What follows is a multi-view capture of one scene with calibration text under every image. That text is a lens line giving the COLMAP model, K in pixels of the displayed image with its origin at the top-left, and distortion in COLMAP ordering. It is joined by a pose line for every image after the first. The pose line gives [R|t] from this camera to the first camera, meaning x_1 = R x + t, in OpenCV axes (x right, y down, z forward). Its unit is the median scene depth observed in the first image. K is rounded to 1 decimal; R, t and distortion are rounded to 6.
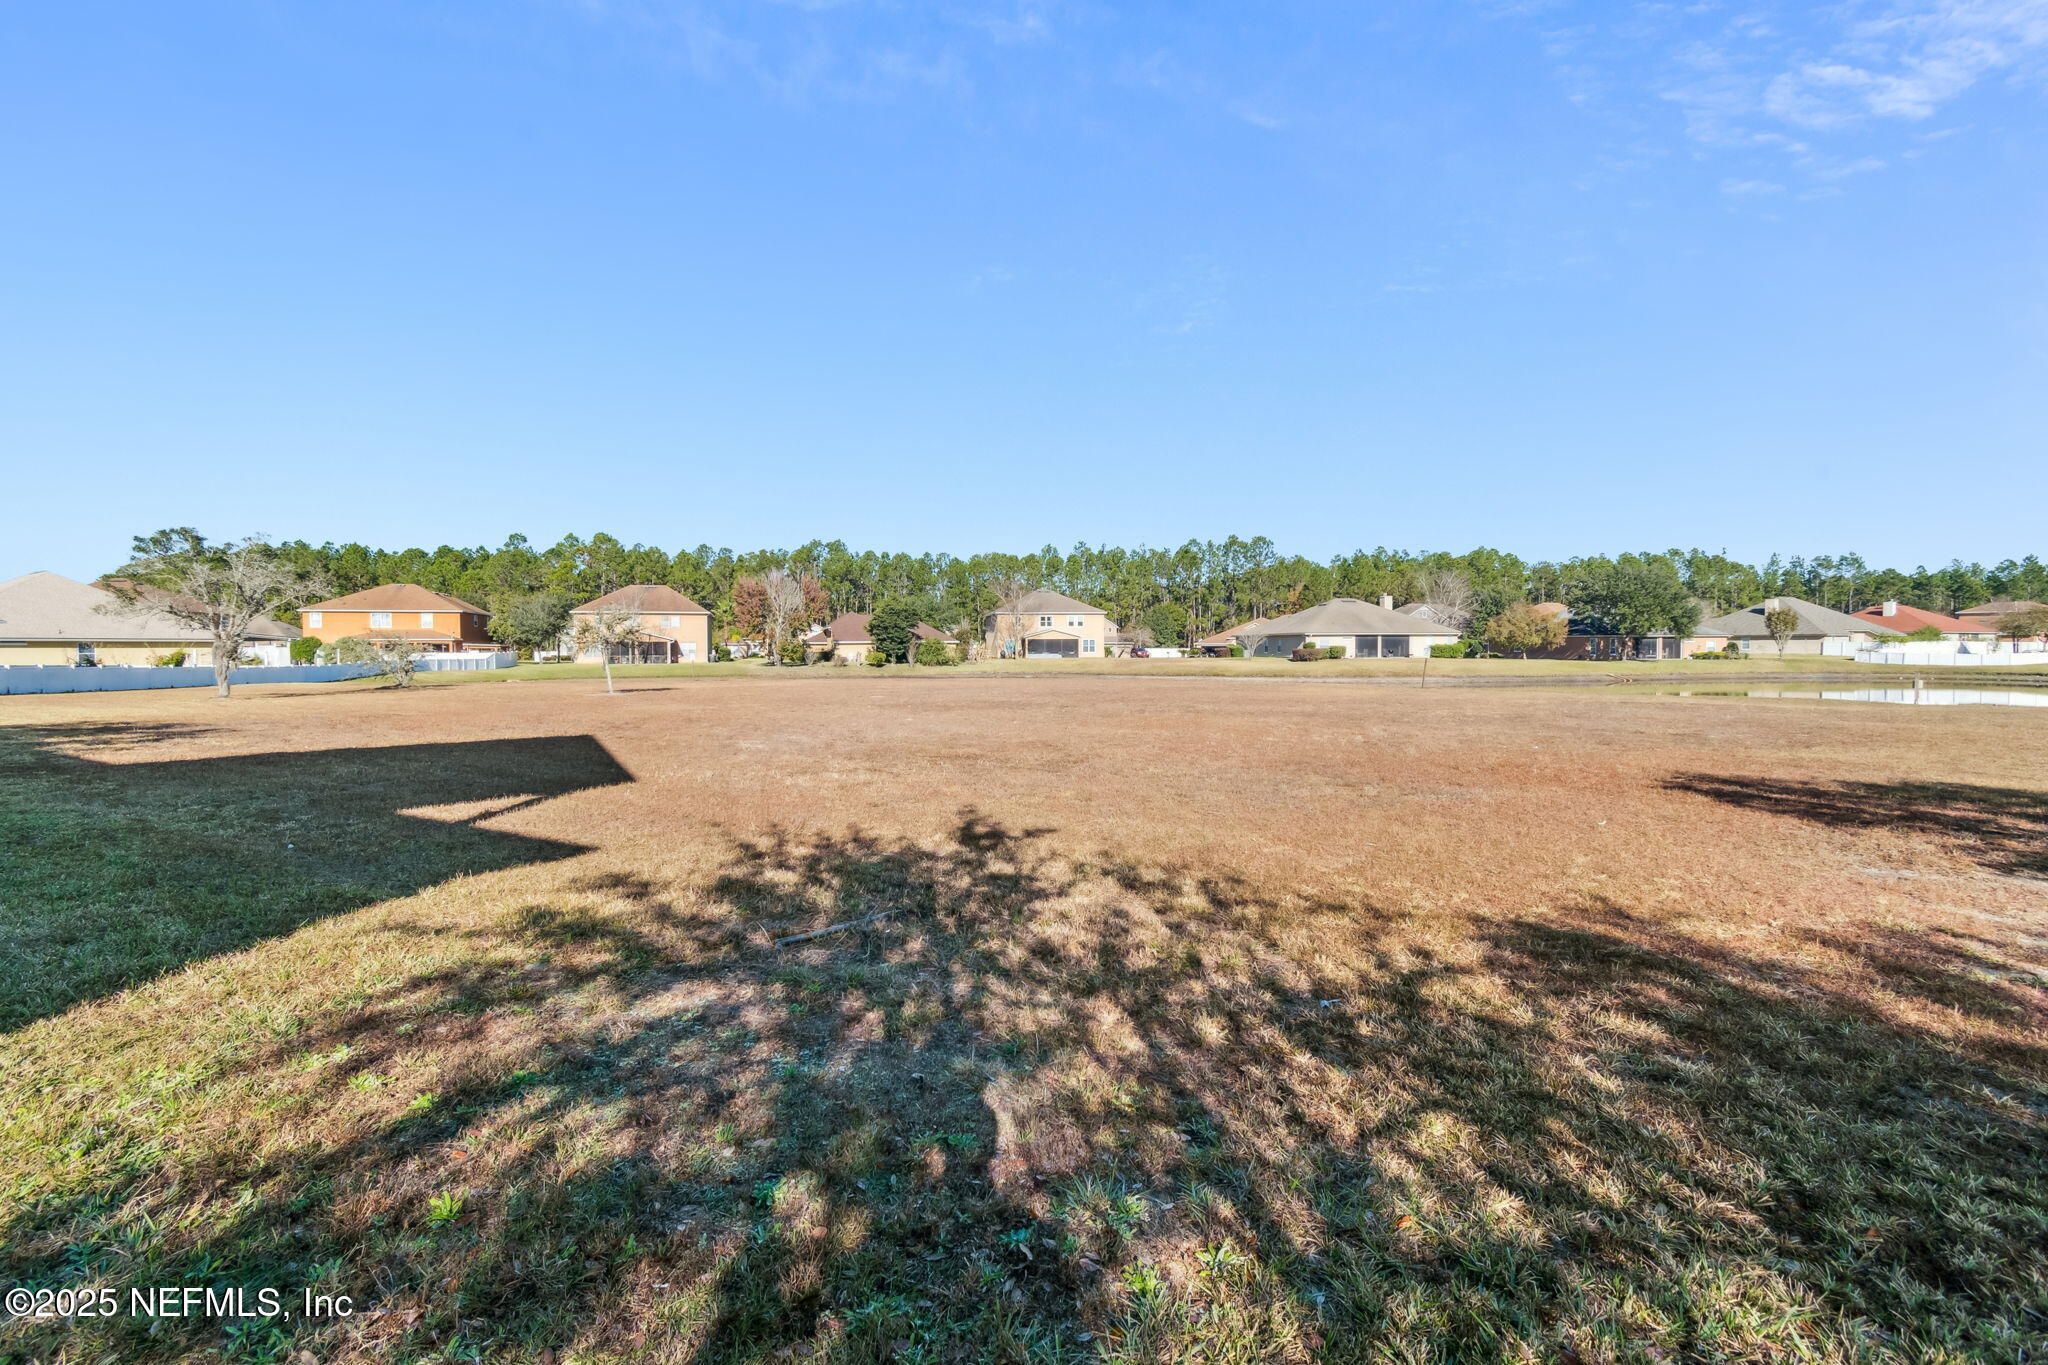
lens RADIAL K [[899.8, 0, 1009.9], [0, 899.8, 676.0], [0, 0, 1]] dist [0.007732, -0.005229]
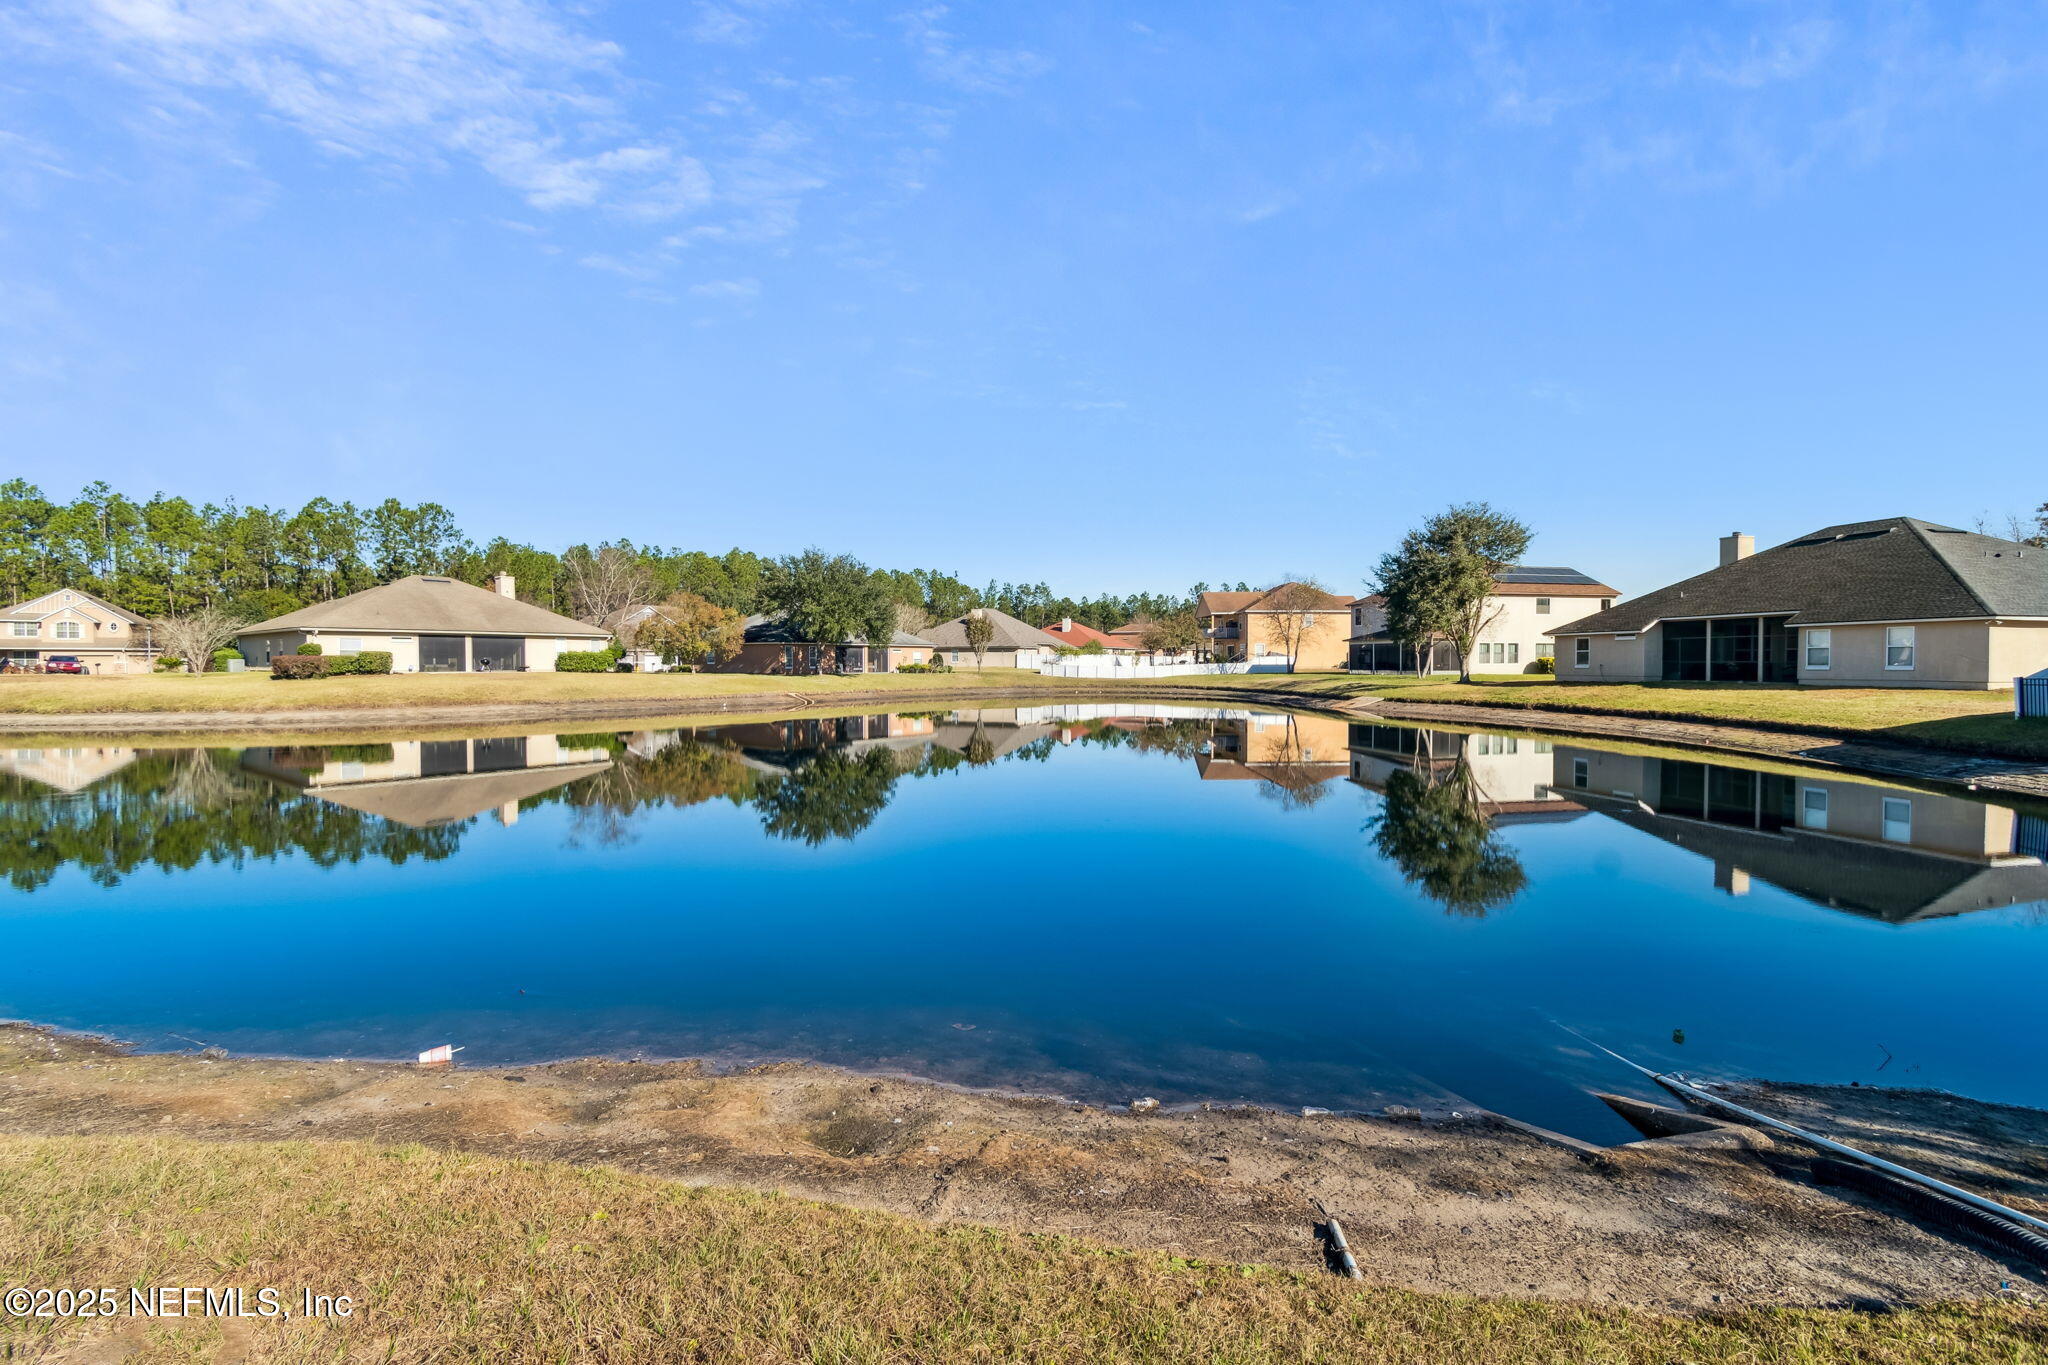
lens RADIAL K [[899.8, 0, 1009.9], [0, 899.8, 676.0], [0, 0, 1]] dist [0.007732, -0.005229]
pose [[0.759062, -0.005712, 0.650993, 0.249803], [0.017240, 0.999787, -0.011330, -0.004040], [-0.650790, 0.019824, 0.758999, 0.255825]]
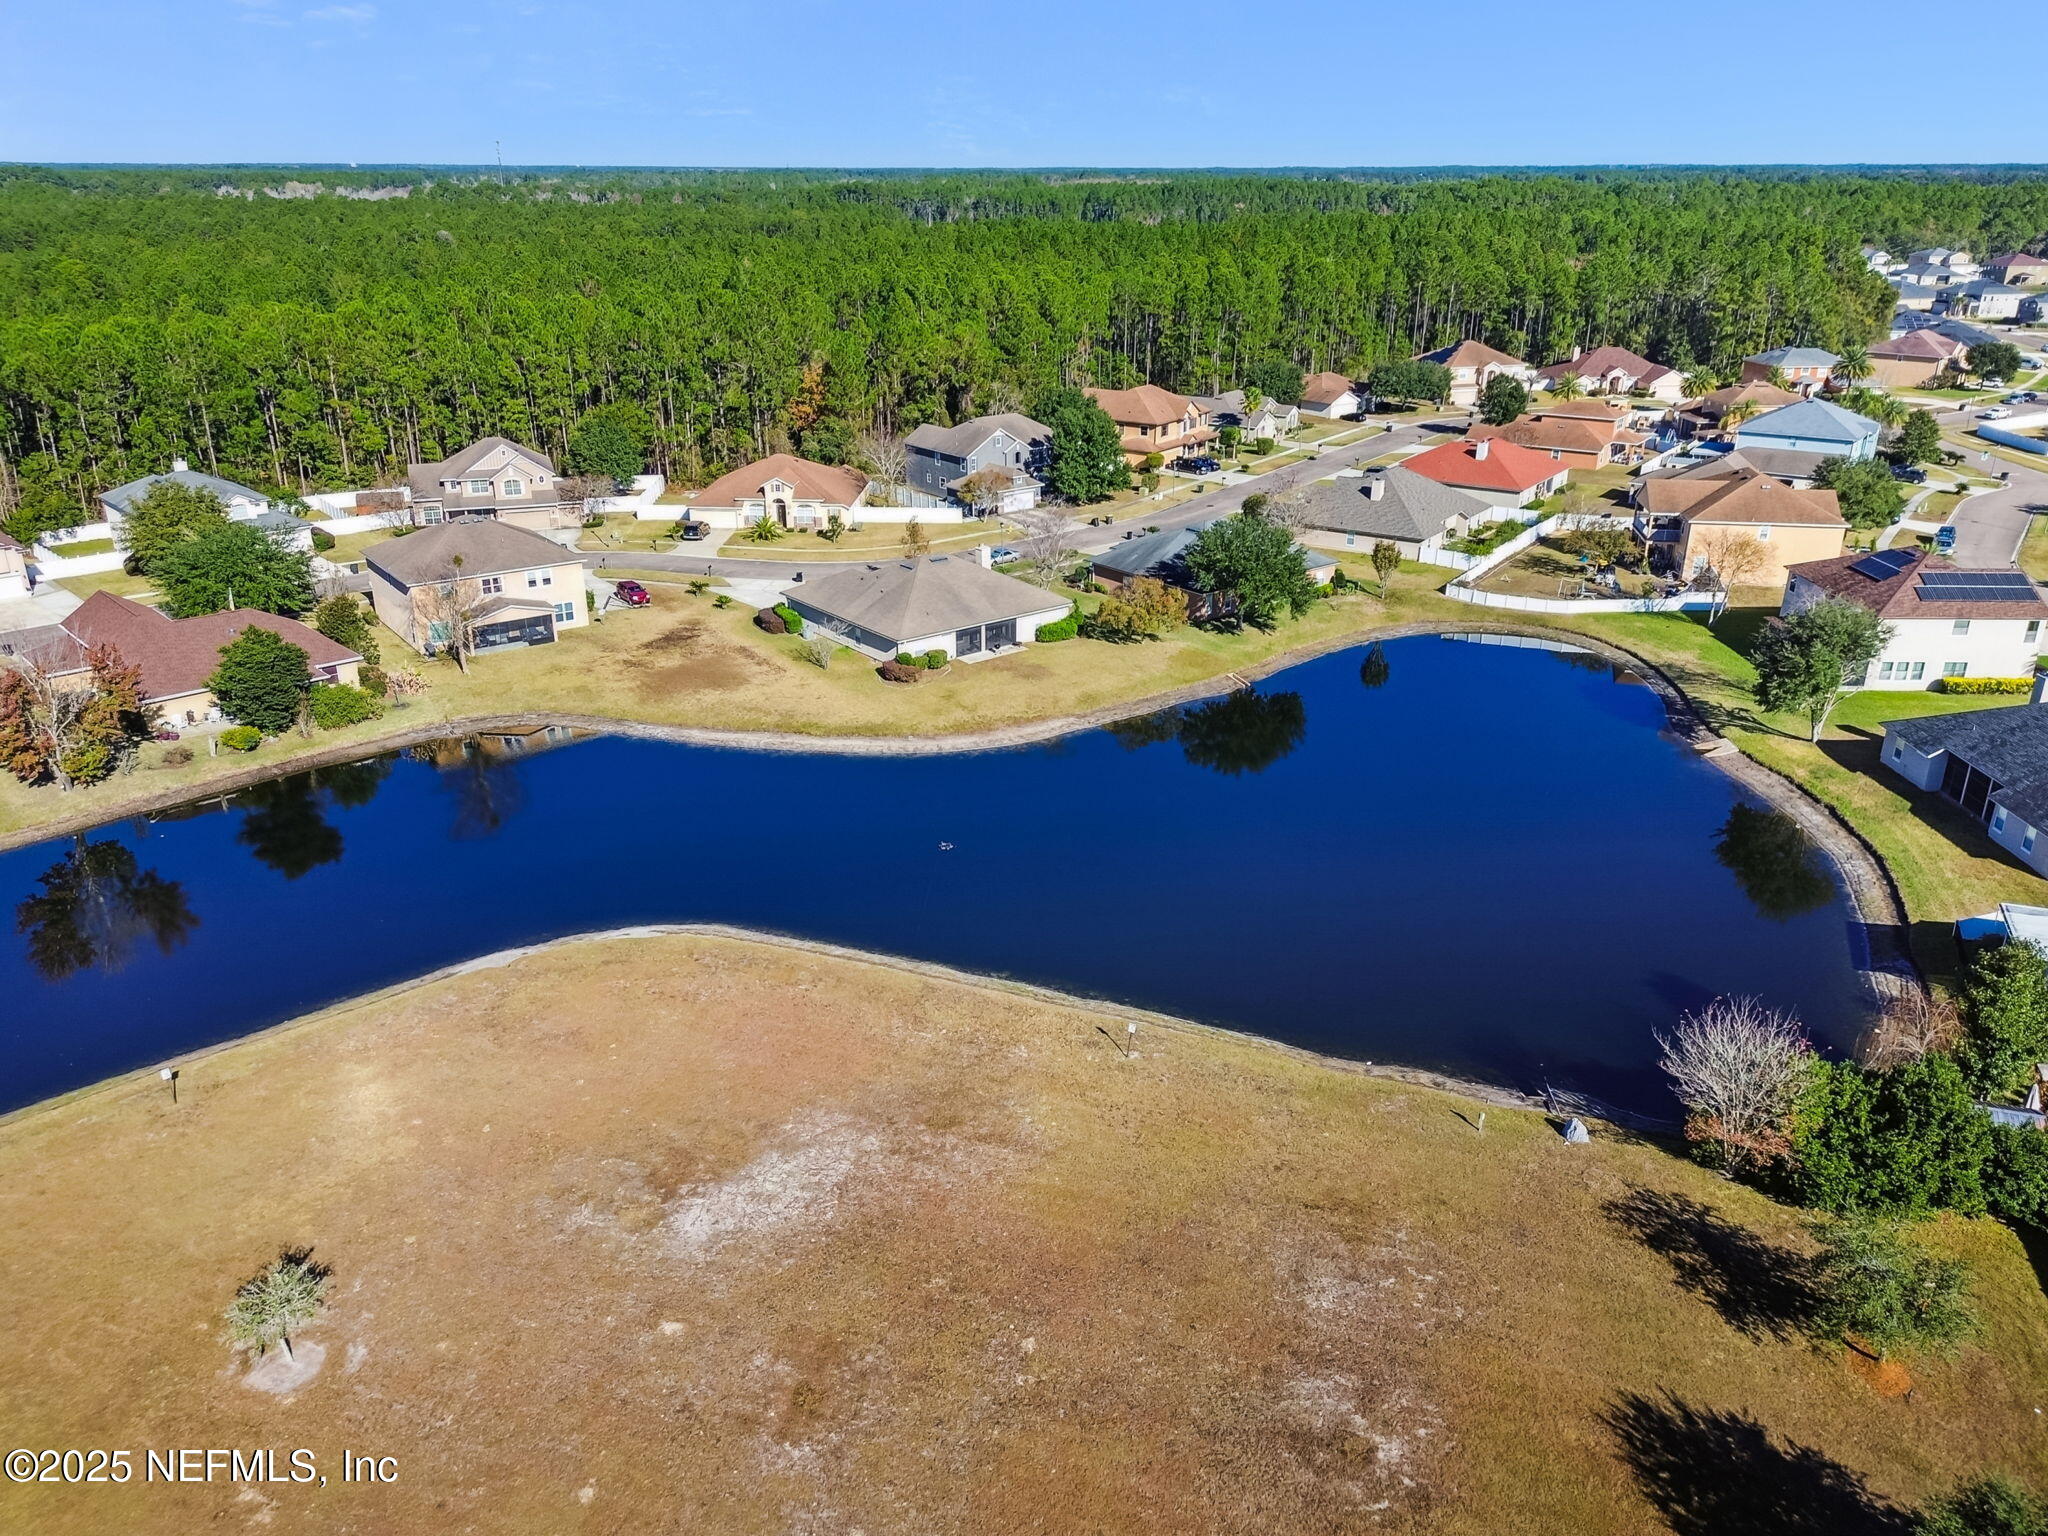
lens RADIAL K [[1494.2, 0, 1015.3], [0, 1494.2, 766.0], [0, 0, 1]] dist [0.099468, -0.123272]
pose [[0.882477, -0.170483, 0.438371, -0.128716], [0.010377, 0.938830, 0.344224, -0.318945], [-0.470240, -0.299221, 0.830266, -0.101274]]
